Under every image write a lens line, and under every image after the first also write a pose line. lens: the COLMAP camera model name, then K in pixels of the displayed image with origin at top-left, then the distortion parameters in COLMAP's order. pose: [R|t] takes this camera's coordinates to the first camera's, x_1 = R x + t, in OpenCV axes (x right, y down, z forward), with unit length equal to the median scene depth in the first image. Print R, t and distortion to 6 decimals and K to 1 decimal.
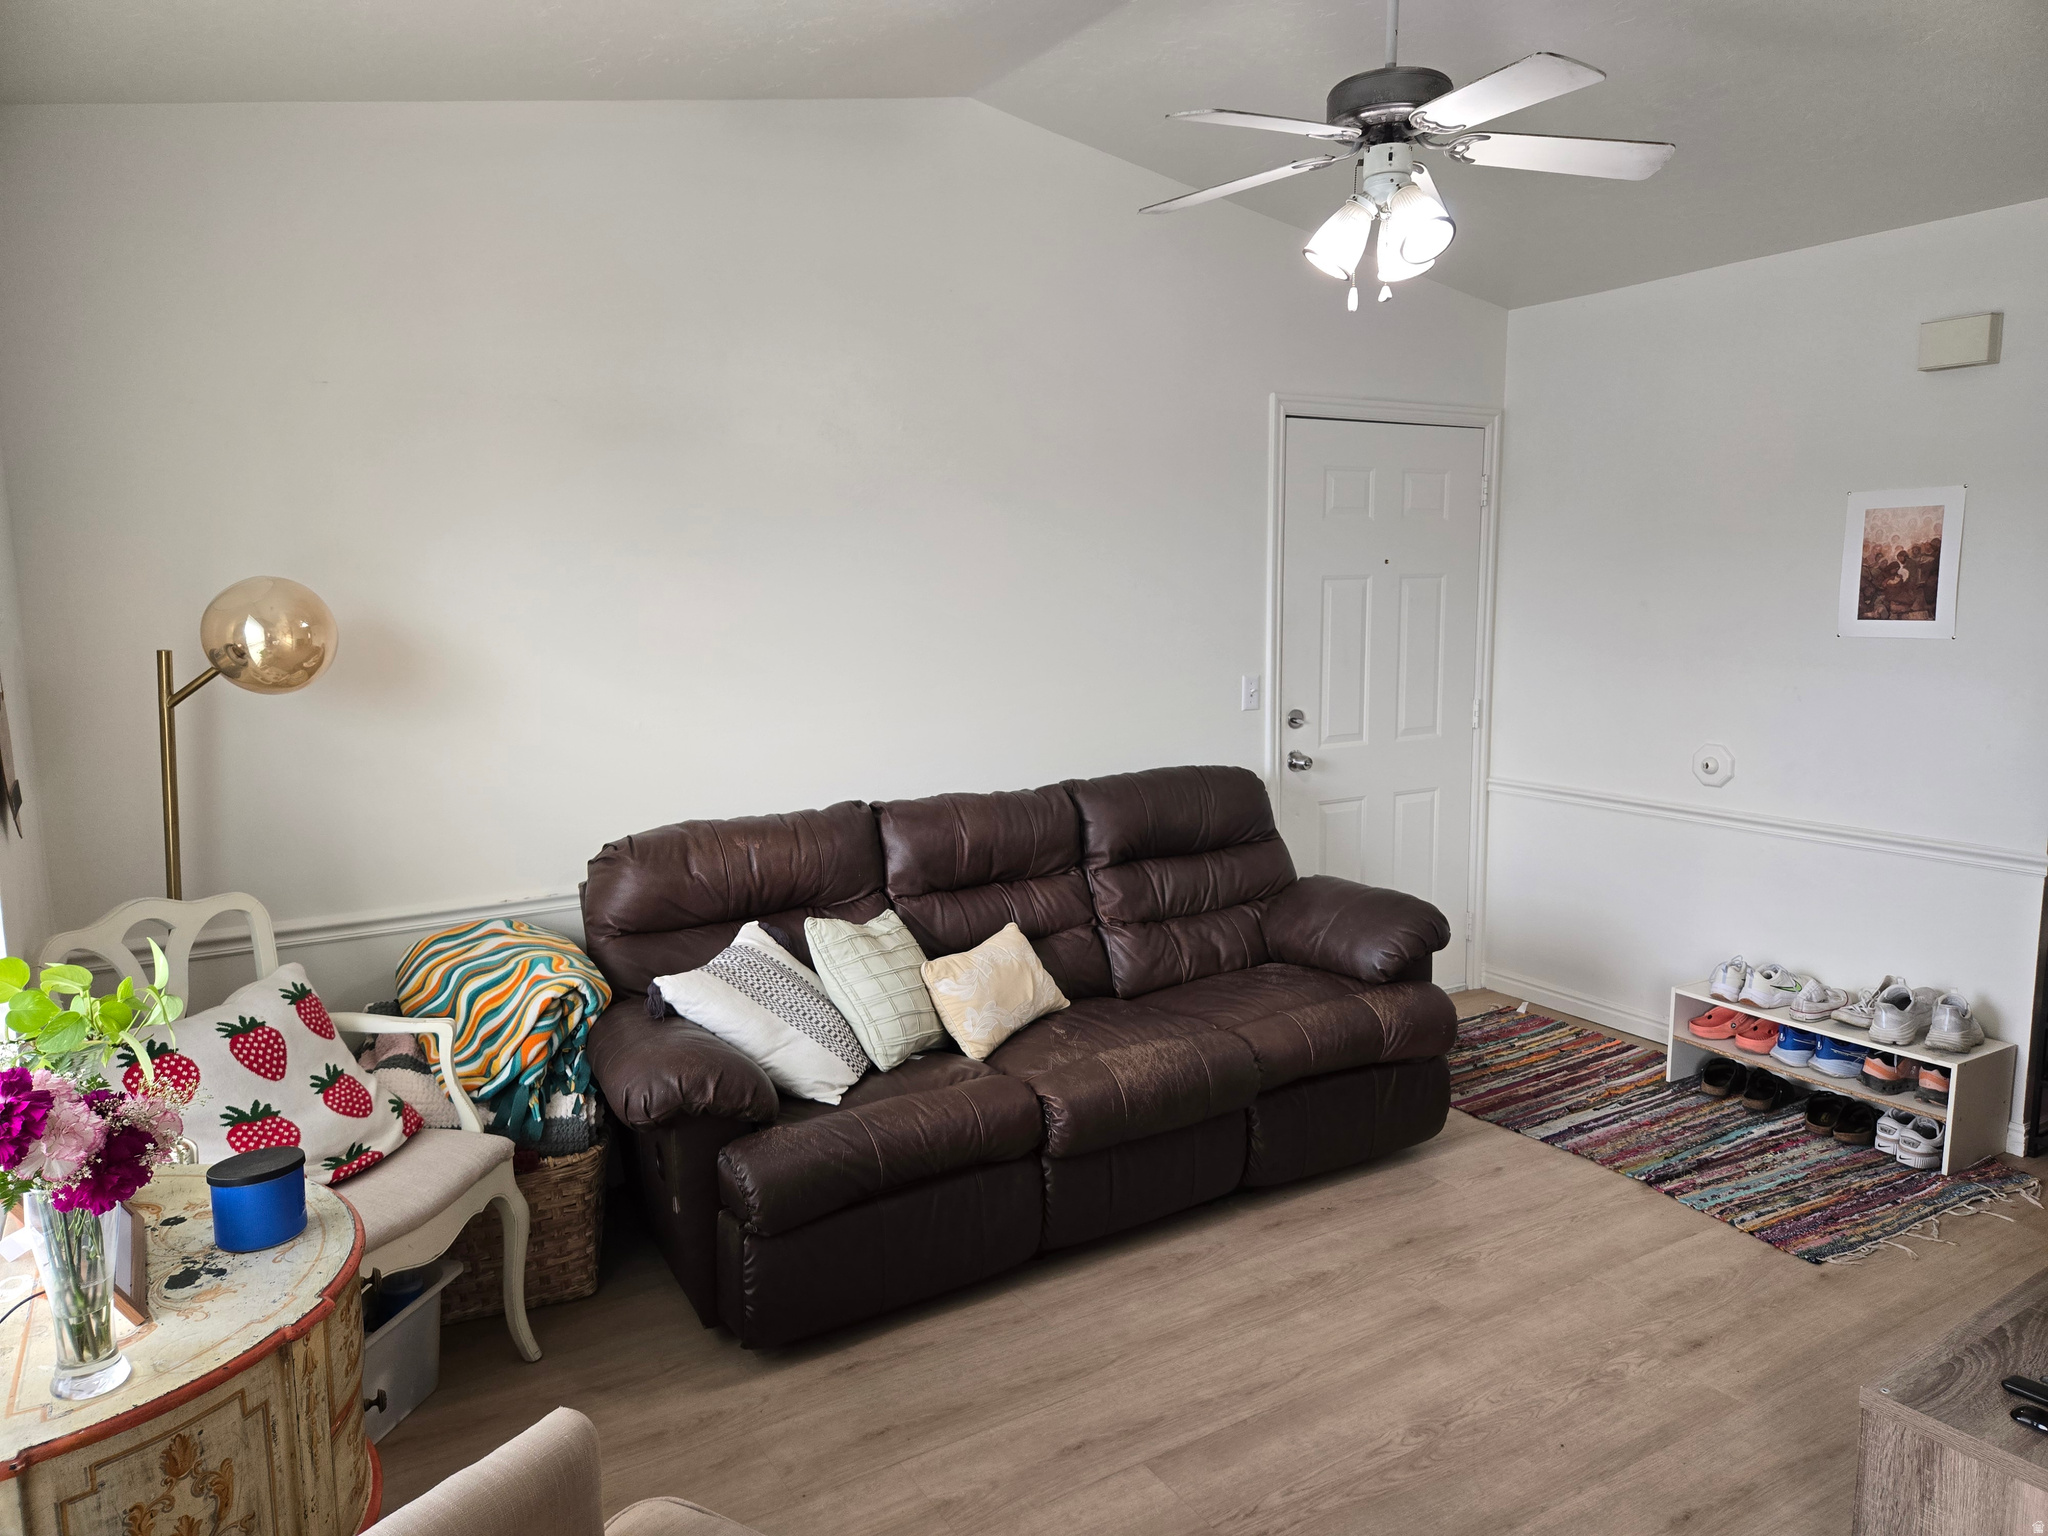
lens RADIAL K [[1366.4, 0, 1057.7], [0, 1366.4, 729.3], [0, 0, 1]] dist [0.087474, -0.071306]
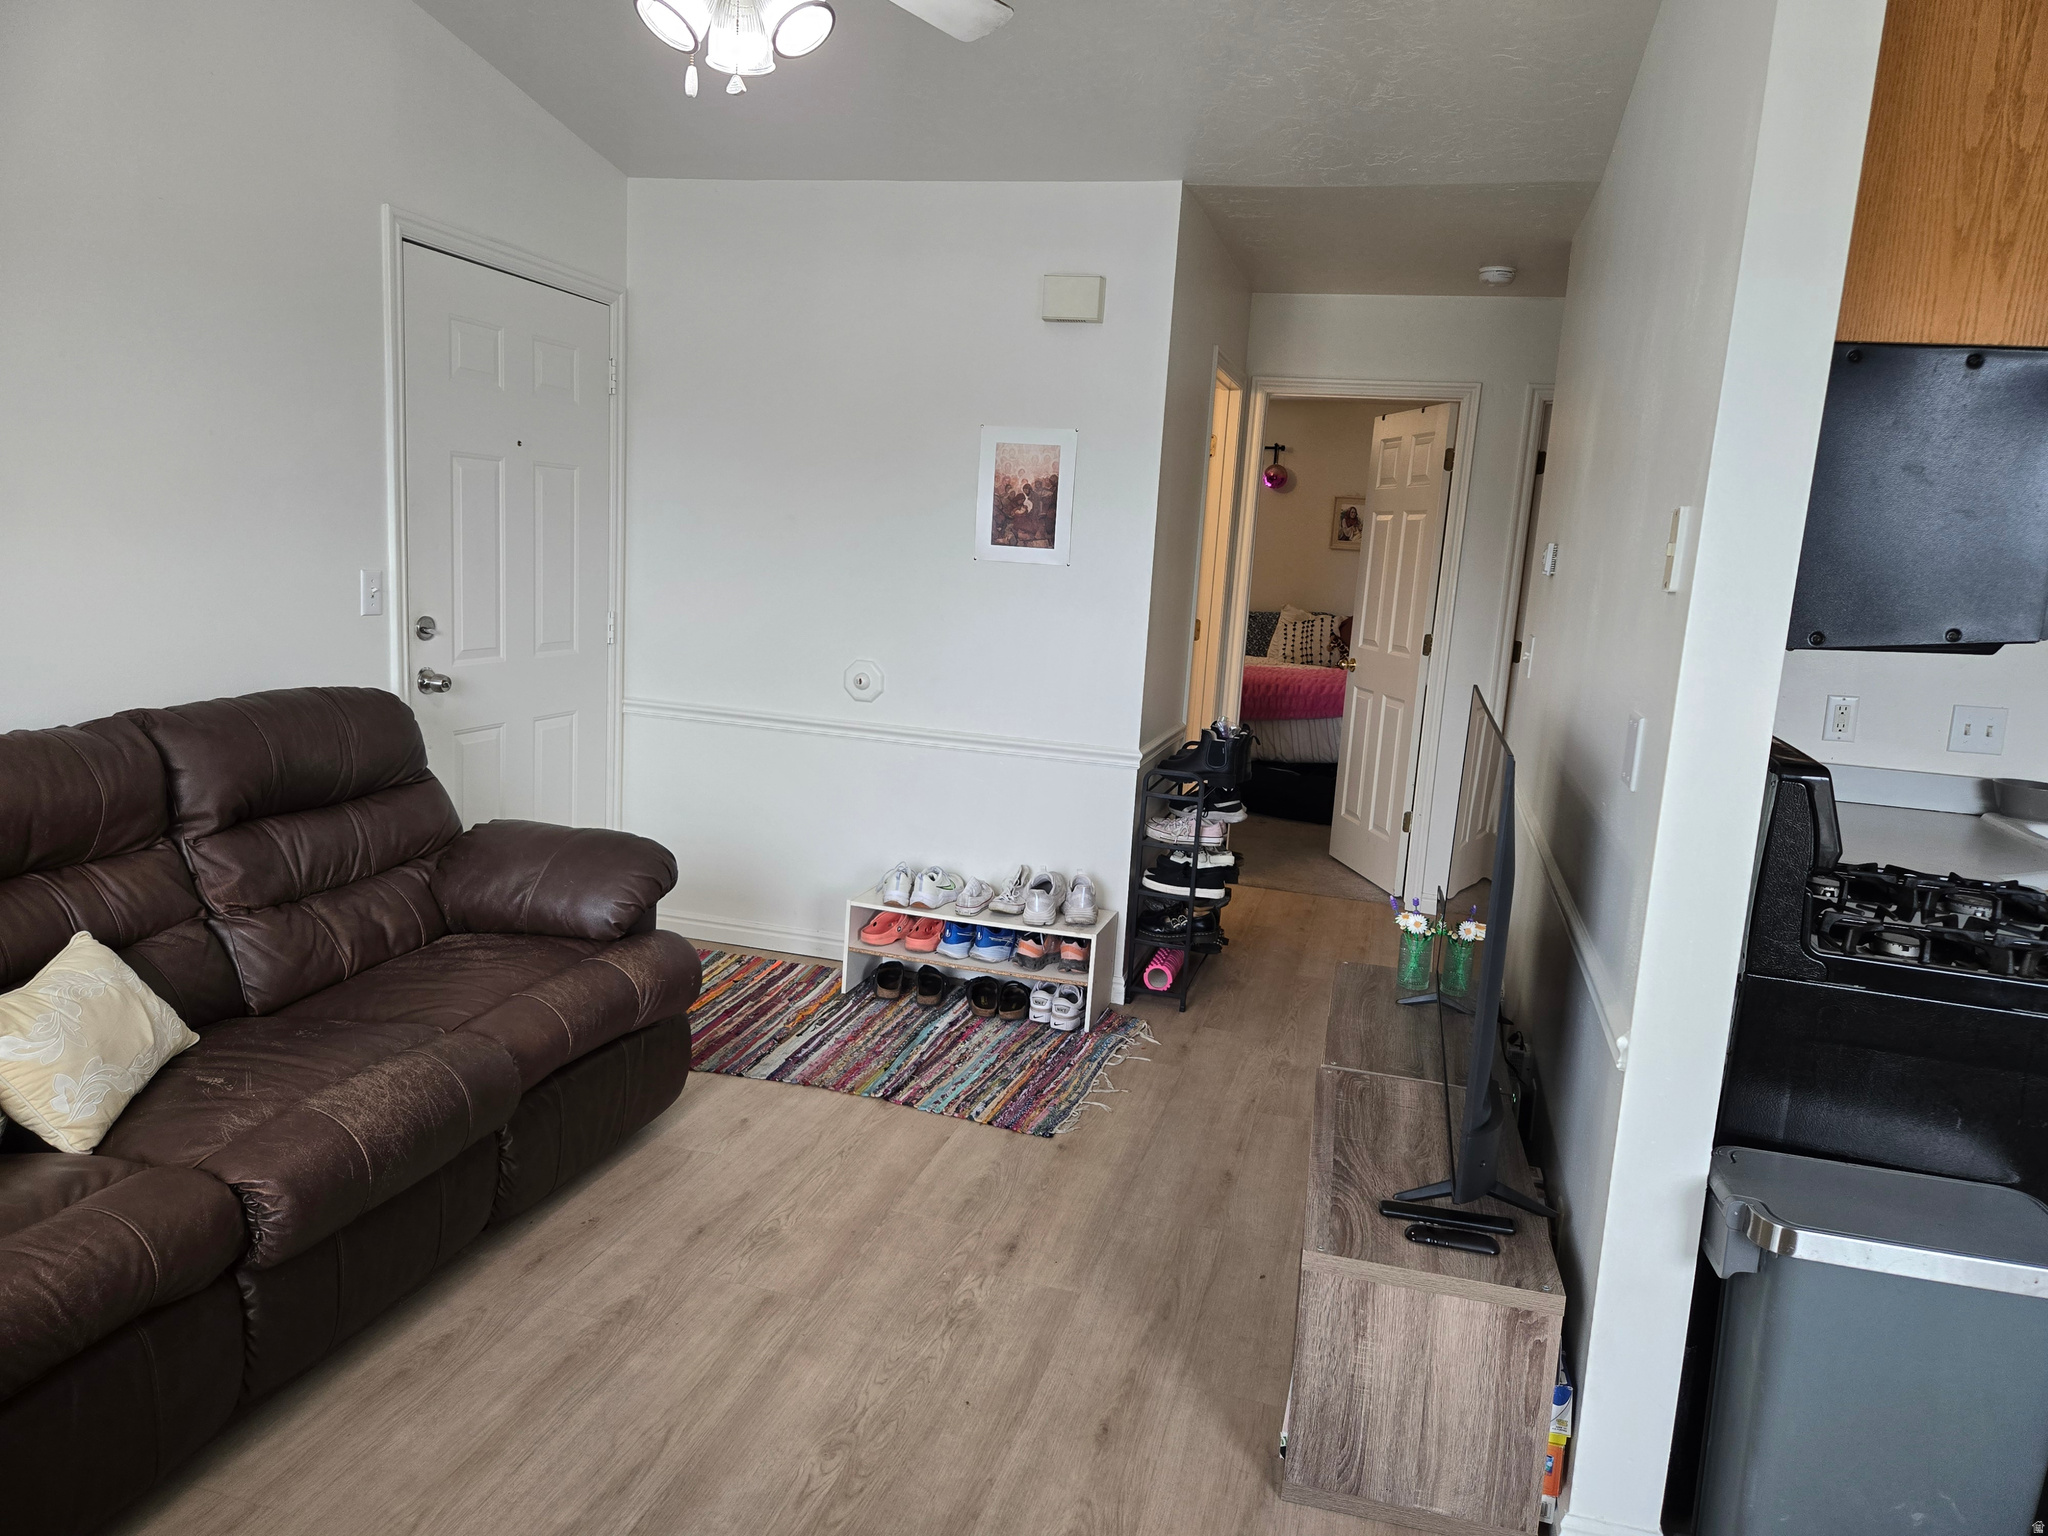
lens RADIAL K [[1366.4, 0, 1057.7], [0, 1366.4, 729.3], [0, 0, 1]] dist [0.087474, -0.071306]
pose [[0.732012, -0.035231, 0.680380, -0.135143], [-0.000691, 0.998623, 0.052452, 0.010595], [-0.681291, -0.038866, 0.730980, 0.194627]]
